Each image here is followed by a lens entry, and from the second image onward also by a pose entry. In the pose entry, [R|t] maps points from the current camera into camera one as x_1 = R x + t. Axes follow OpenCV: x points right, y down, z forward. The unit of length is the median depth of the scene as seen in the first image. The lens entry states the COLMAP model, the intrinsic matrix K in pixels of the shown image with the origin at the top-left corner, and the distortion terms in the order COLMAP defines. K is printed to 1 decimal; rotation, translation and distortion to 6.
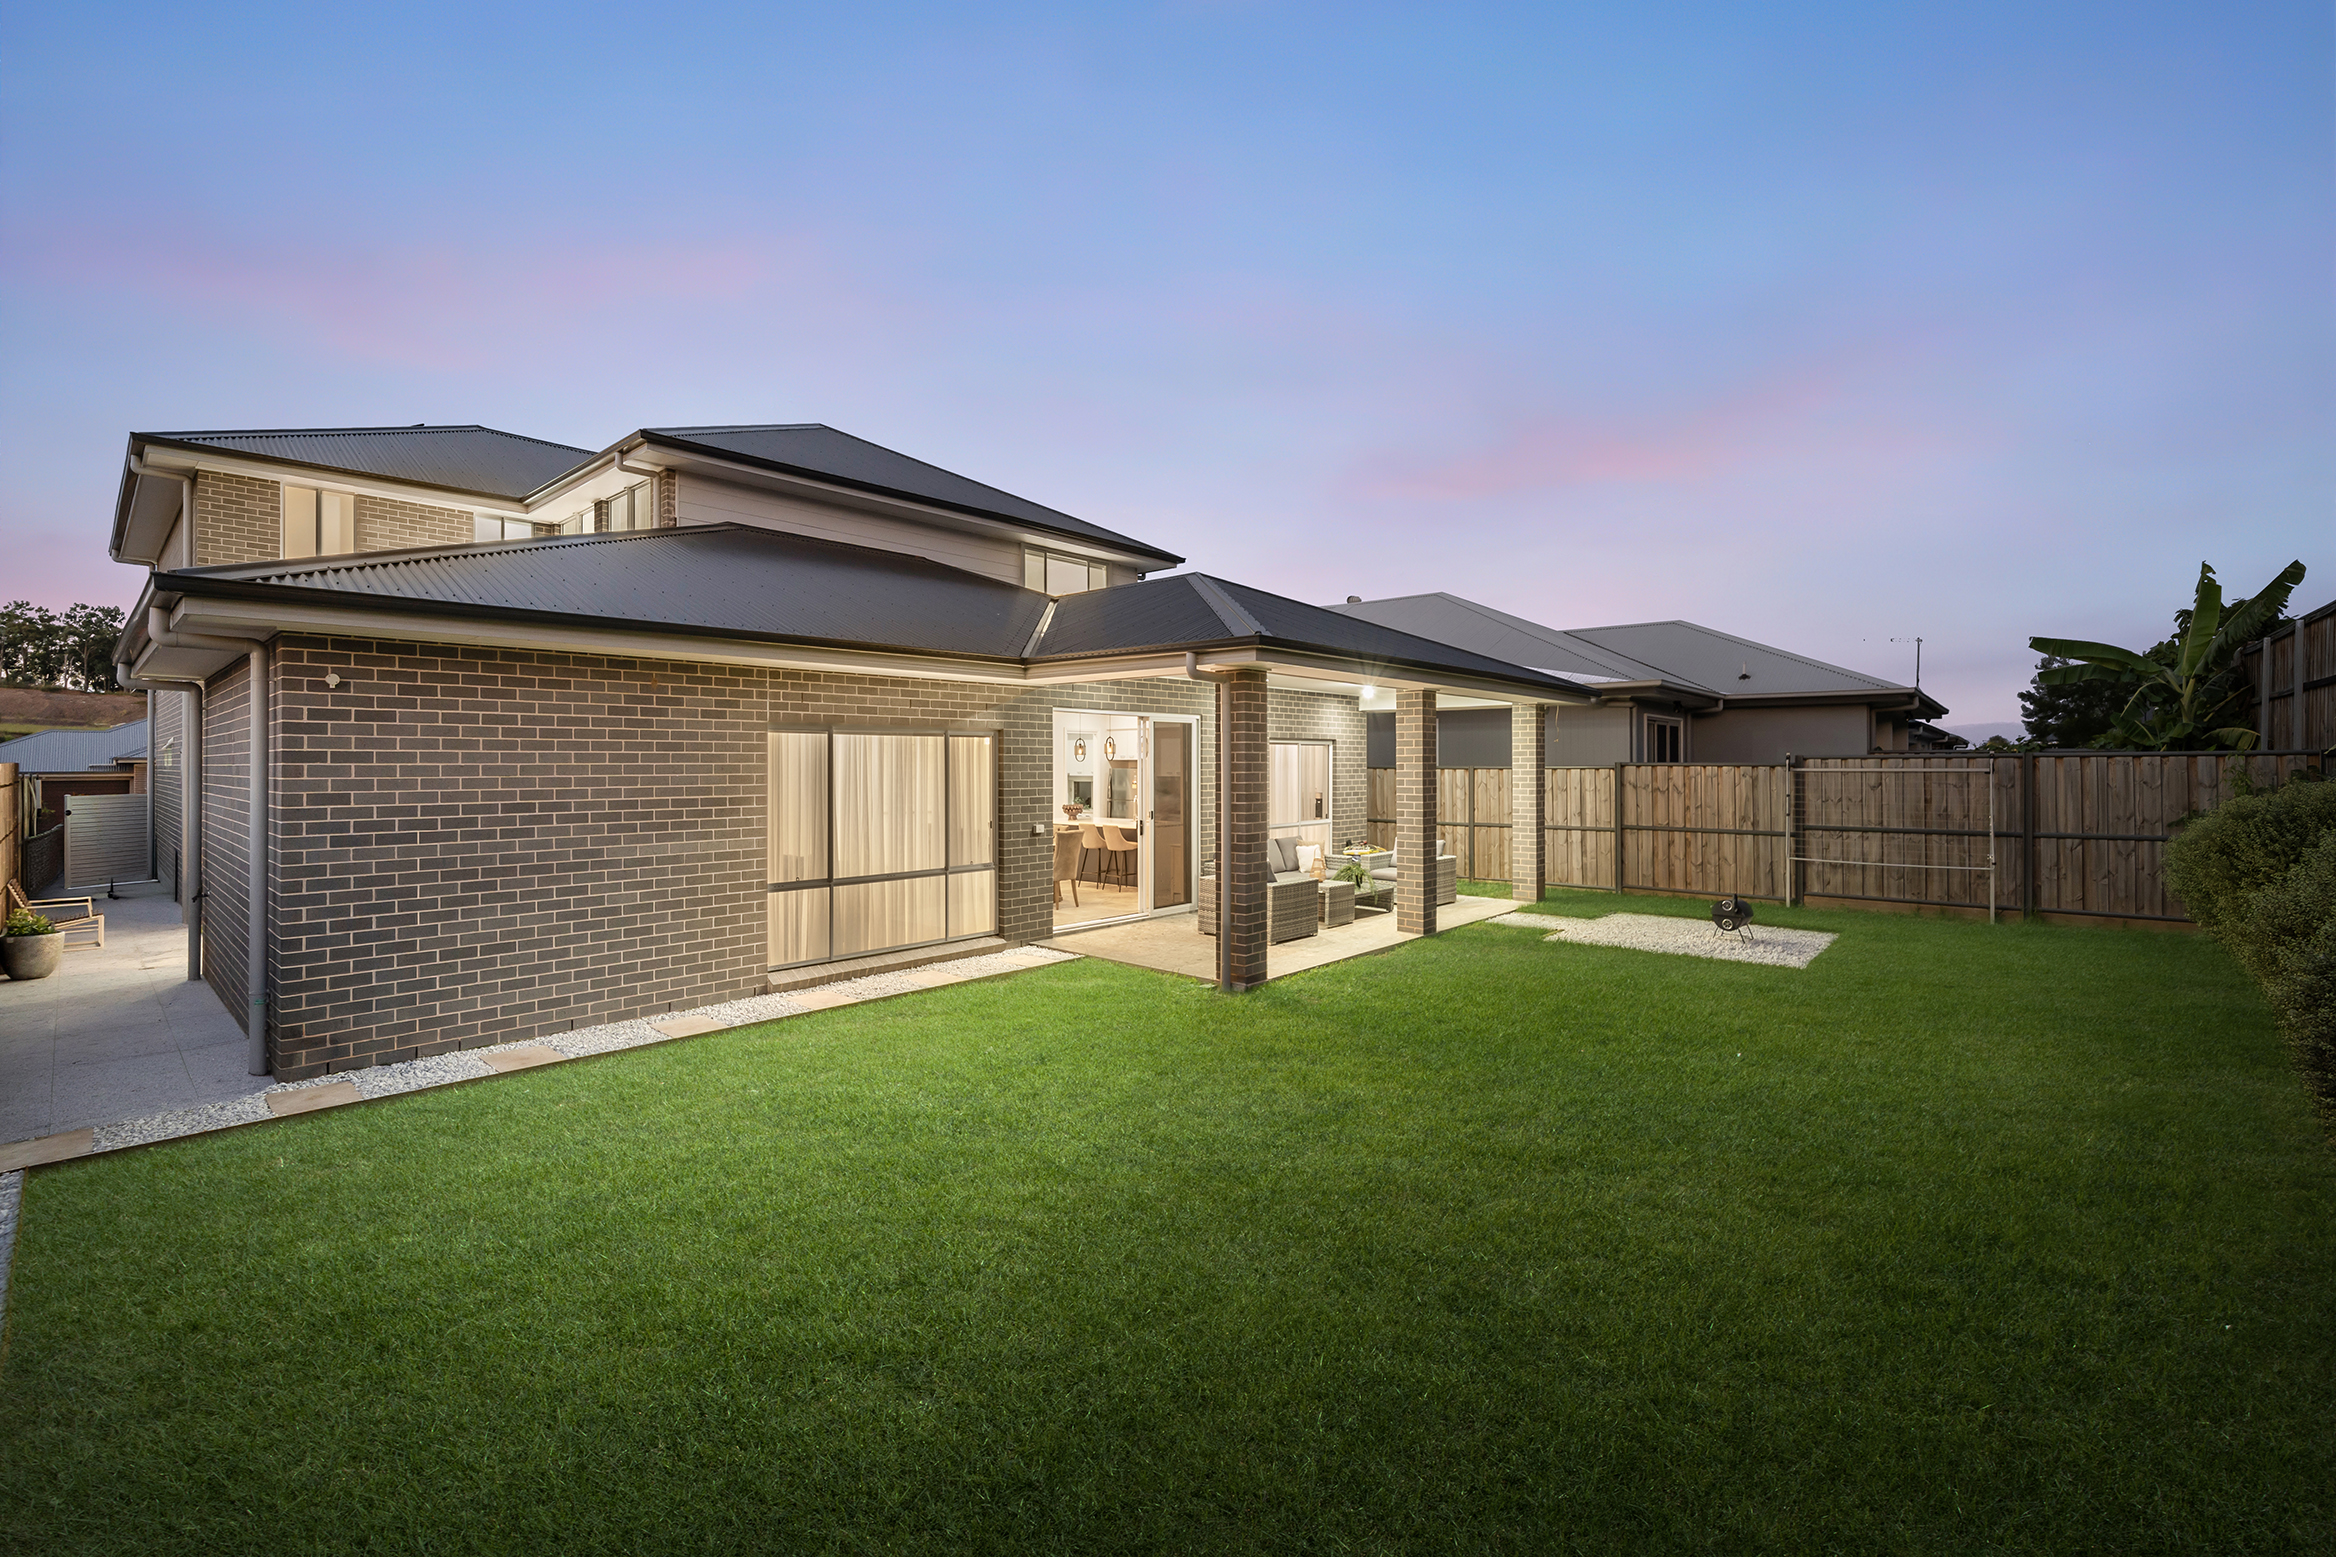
lens RADIAL K [[965.3, 0, 1168.0], [0, 965.3, 778.5], [0, 0, 1]] dist [-0.000194, -0.000007]
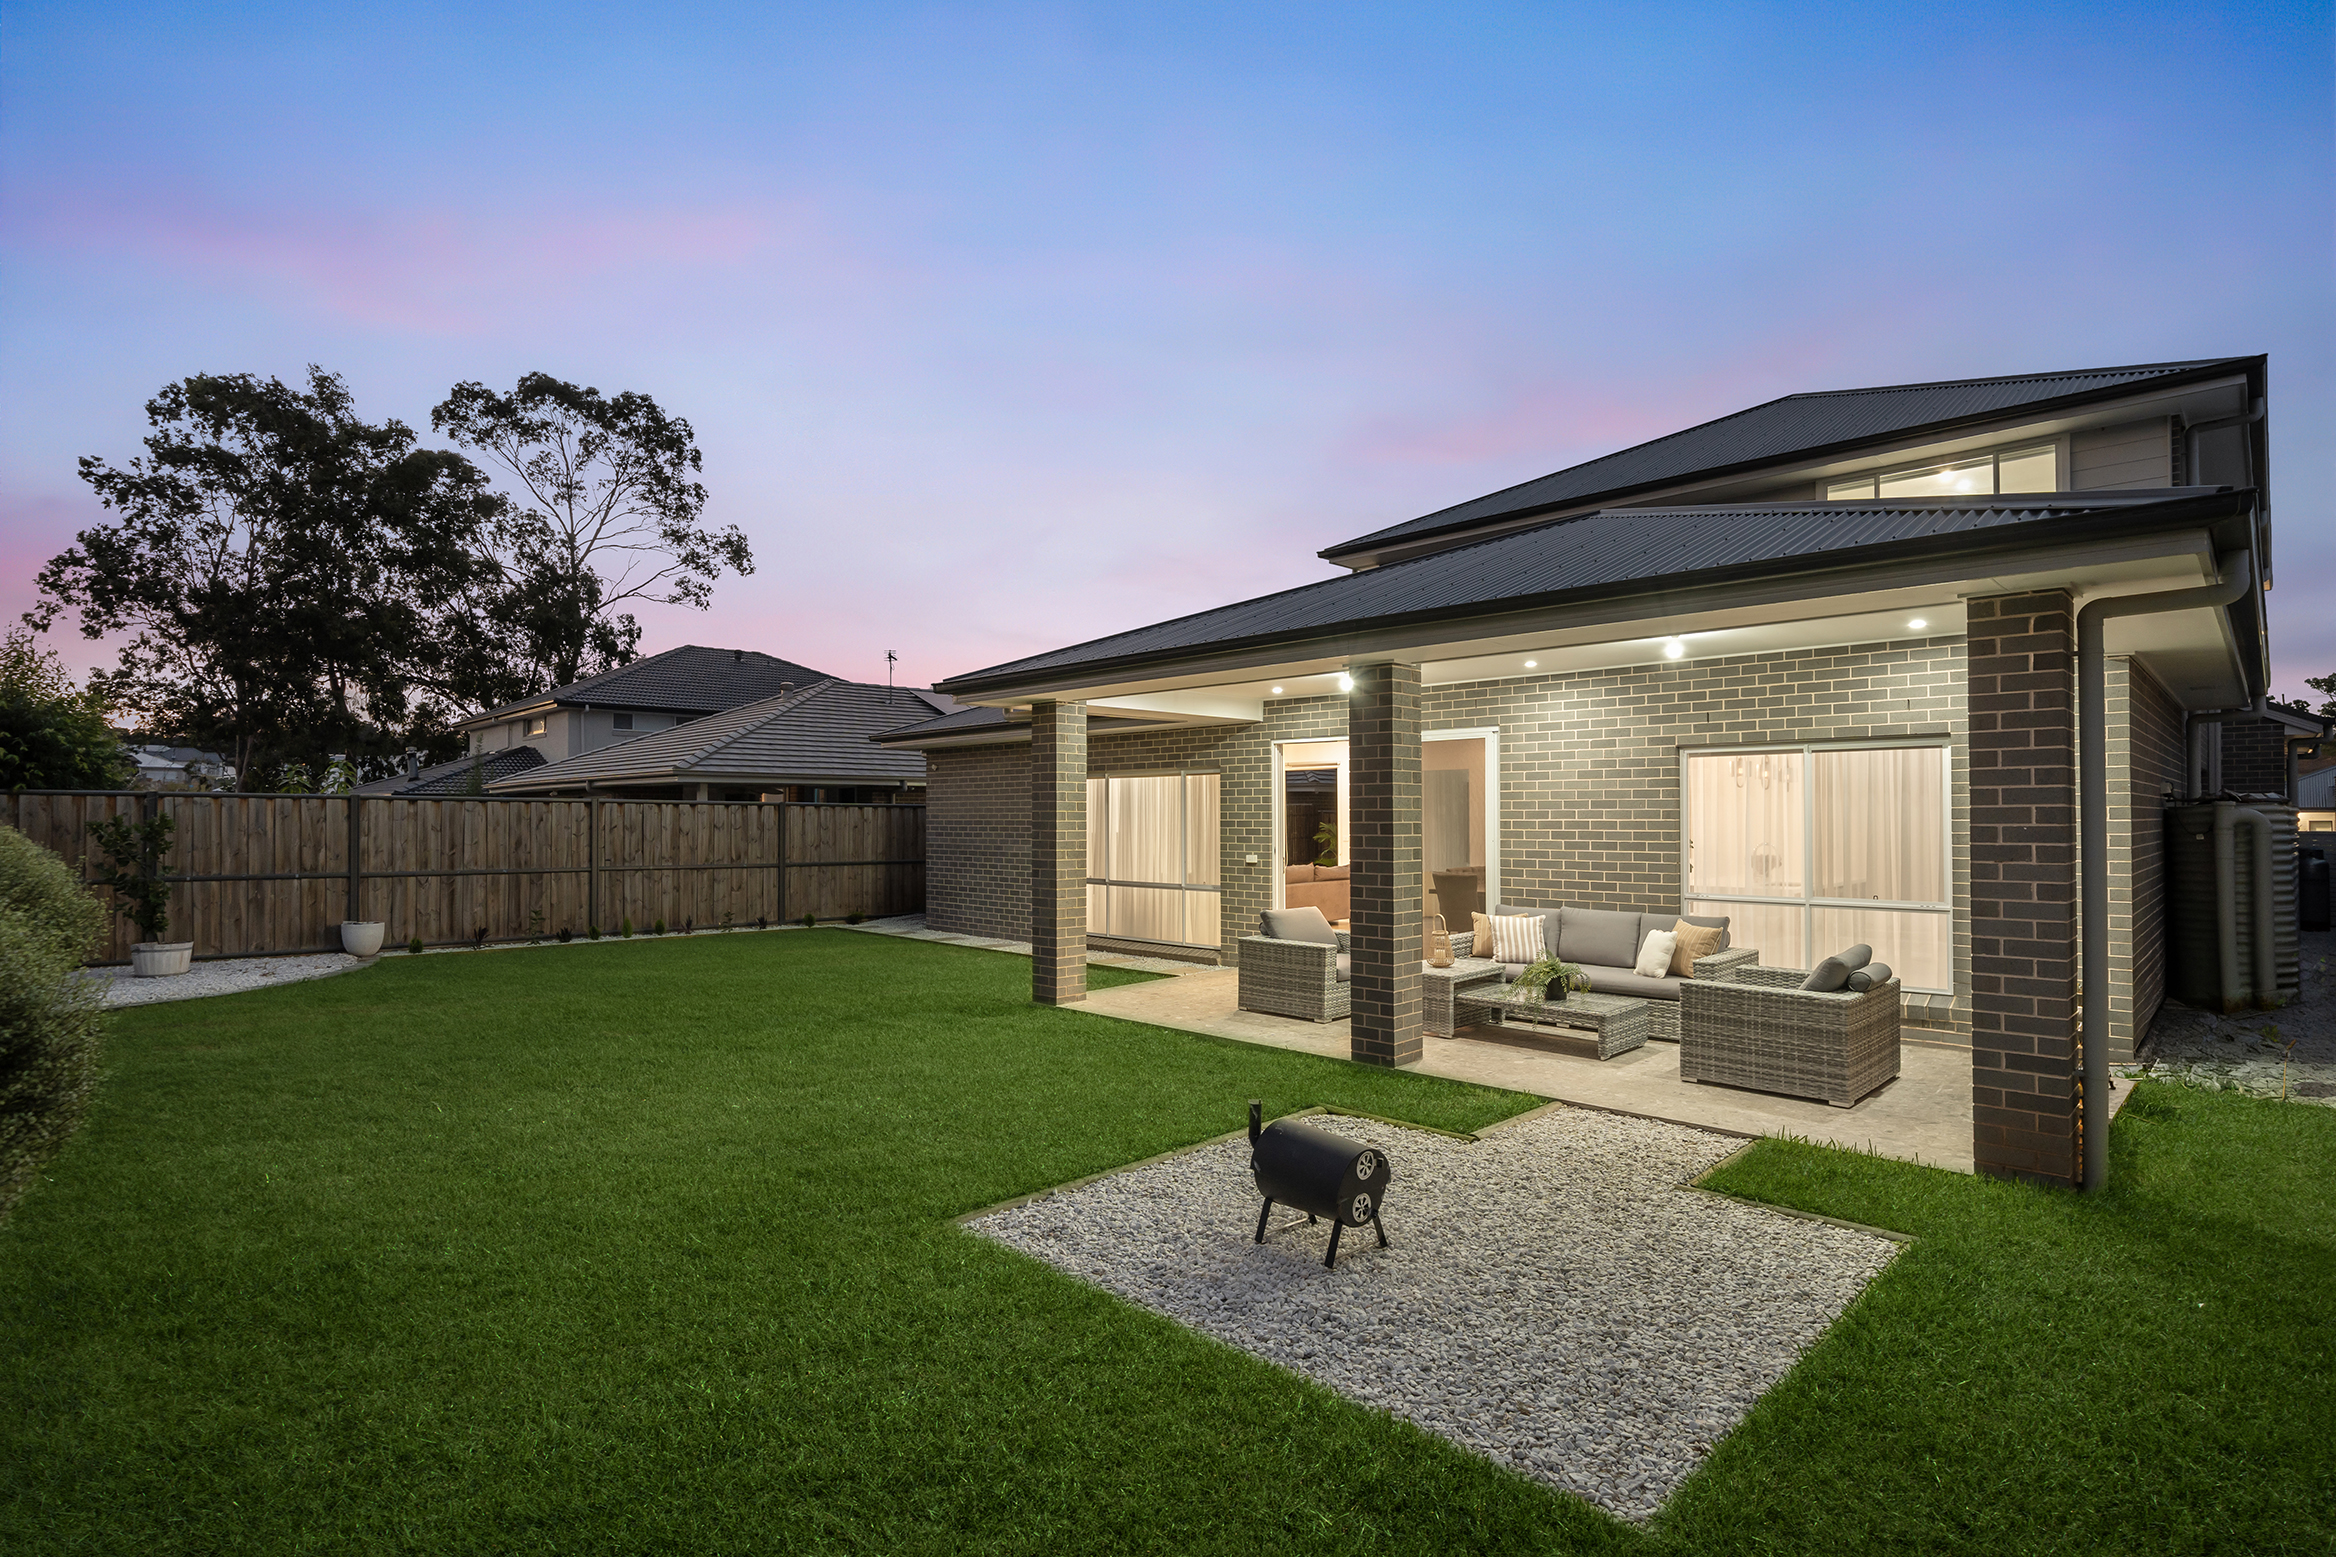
lens RADIAL K [[1101.8, 0, 1168.0], [0, 1101.8, 778.5], [0, 0, 1]] dist [0.000375, 0.000002]
pose [[-0.068215, -0.021945, -0.997429, 1.118959], [-0.002409, 0.999759, -0.021831, -0.009590], [0.997668, 0.000914, -0.068252, 1.045018]]
